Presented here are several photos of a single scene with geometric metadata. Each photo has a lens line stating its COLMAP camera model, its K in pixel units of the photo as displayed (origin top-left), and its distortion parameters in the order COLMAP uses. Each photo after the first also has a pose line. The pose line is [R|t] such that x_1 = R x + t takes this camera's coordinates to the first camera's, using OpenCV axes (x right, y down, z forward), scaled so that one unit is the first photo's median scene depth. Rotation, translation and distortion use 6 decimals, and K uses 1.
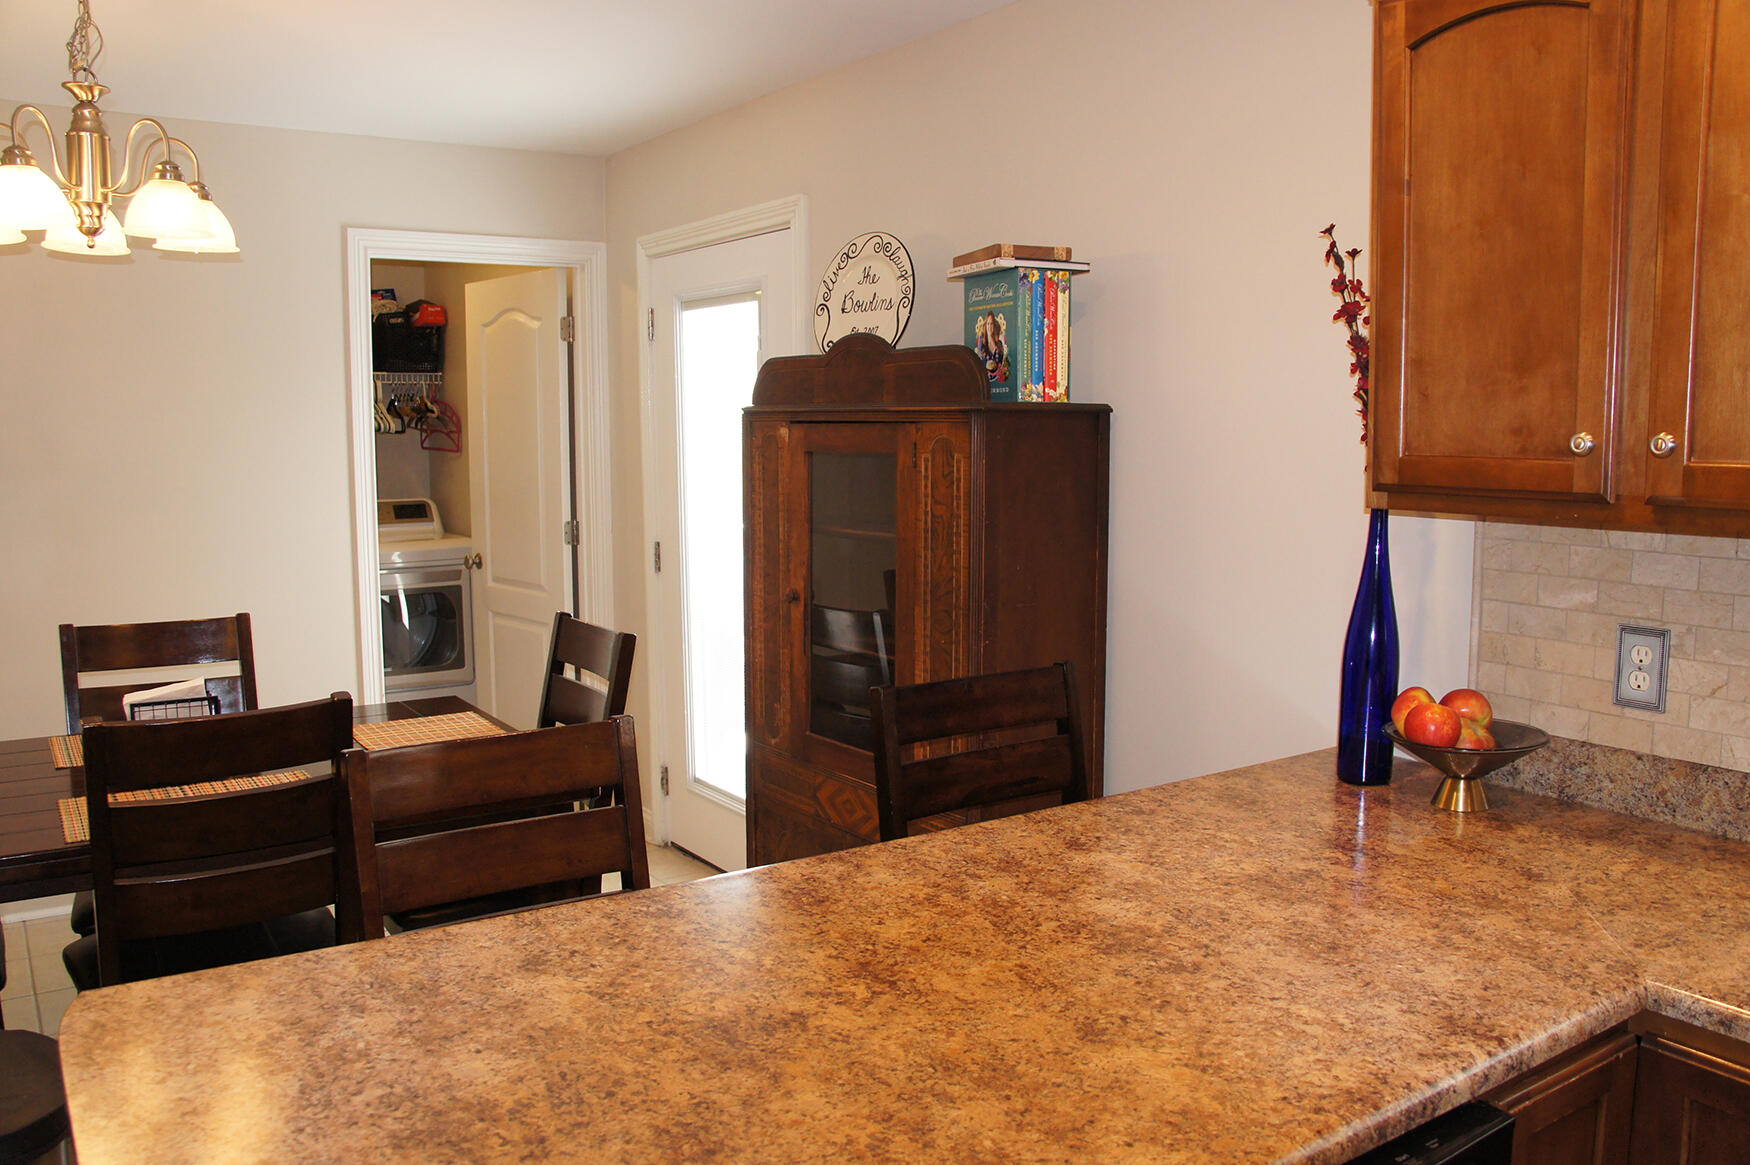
lens RADIAL K [[1395.9, 0, 875.0], [0, 1395.9, 582.5], [0, 0, 1]] dist [-0.173964, 0.128997]
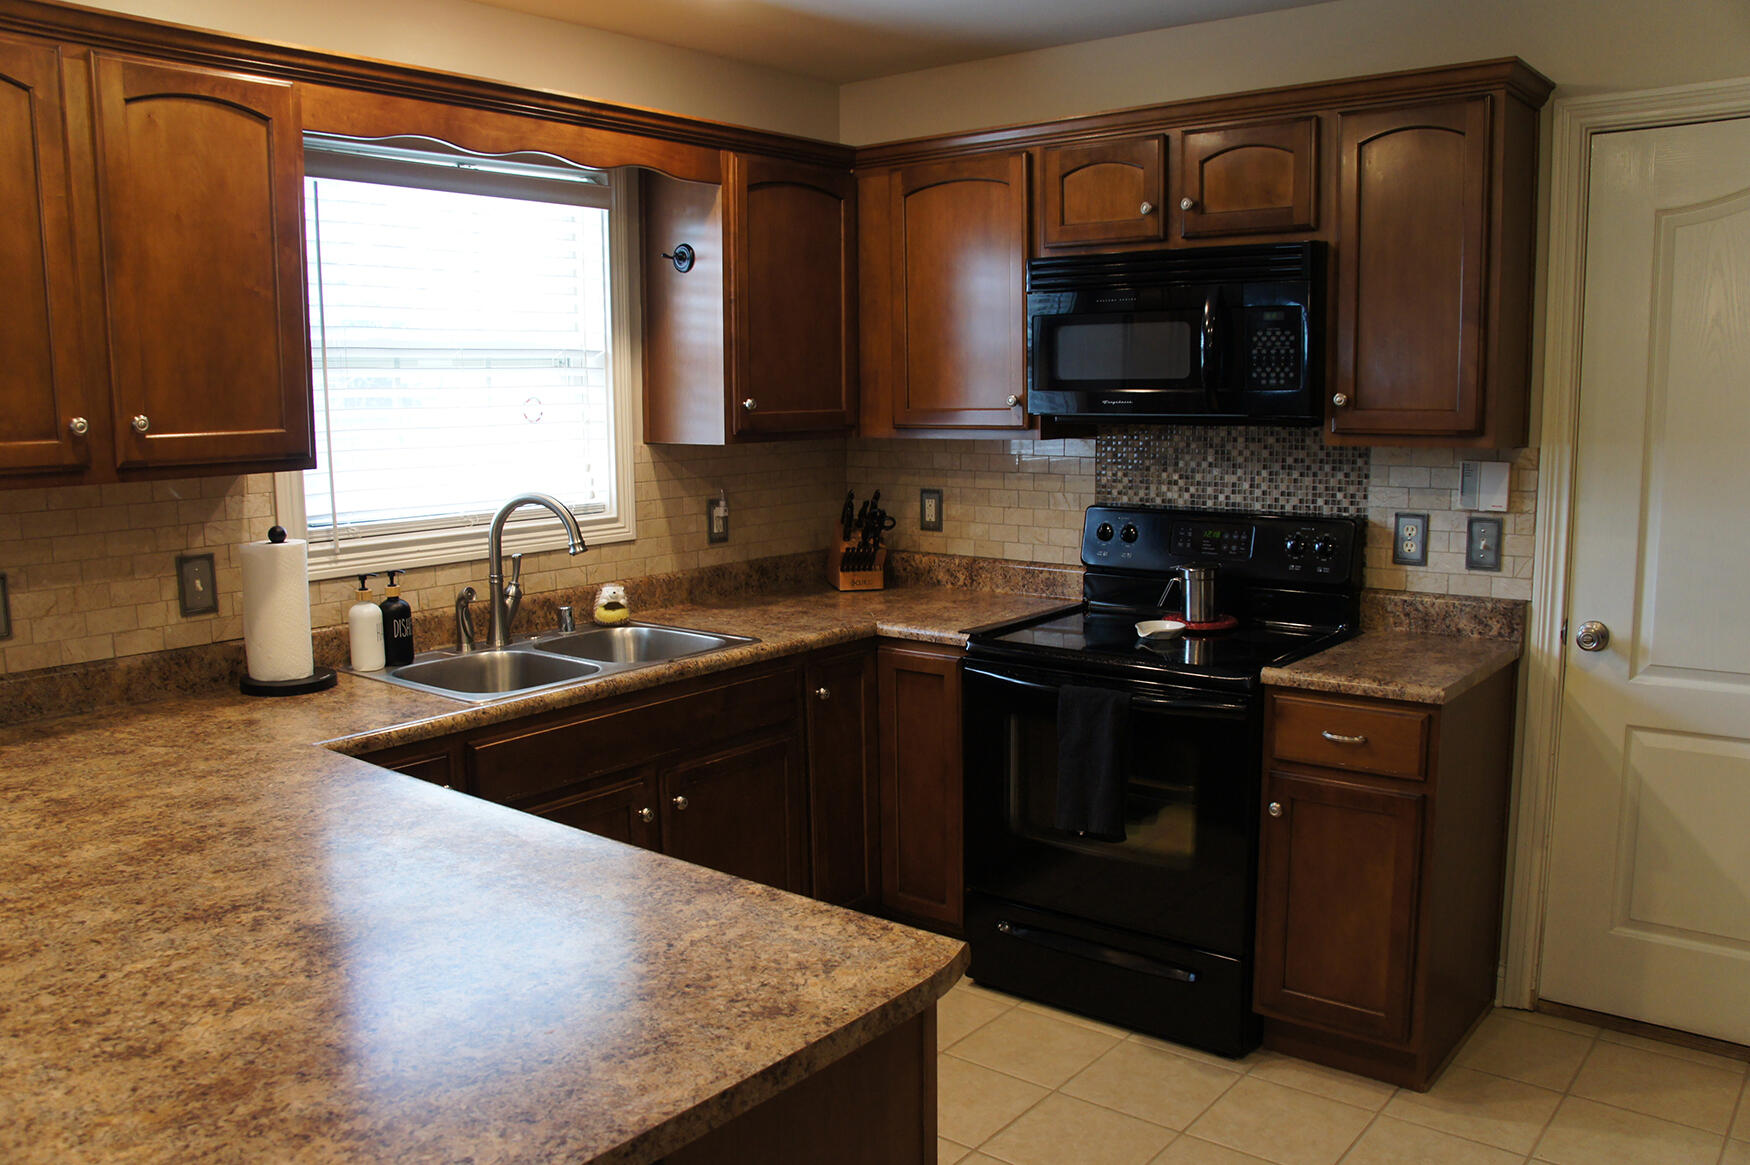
lens RADIAL K [[1395.9, 0, 875.0], [0, 1395.9, 582.5], [0, 0, 1]] dist [-0.173964, 0.128997]
pose [[-0.292418, -0.127336, 0.947775, -1.032520], [0.117296, 0.978835, 0.167698, -0.085844], [-0.949070, 0.160208, -0.271293, 0.672478]]
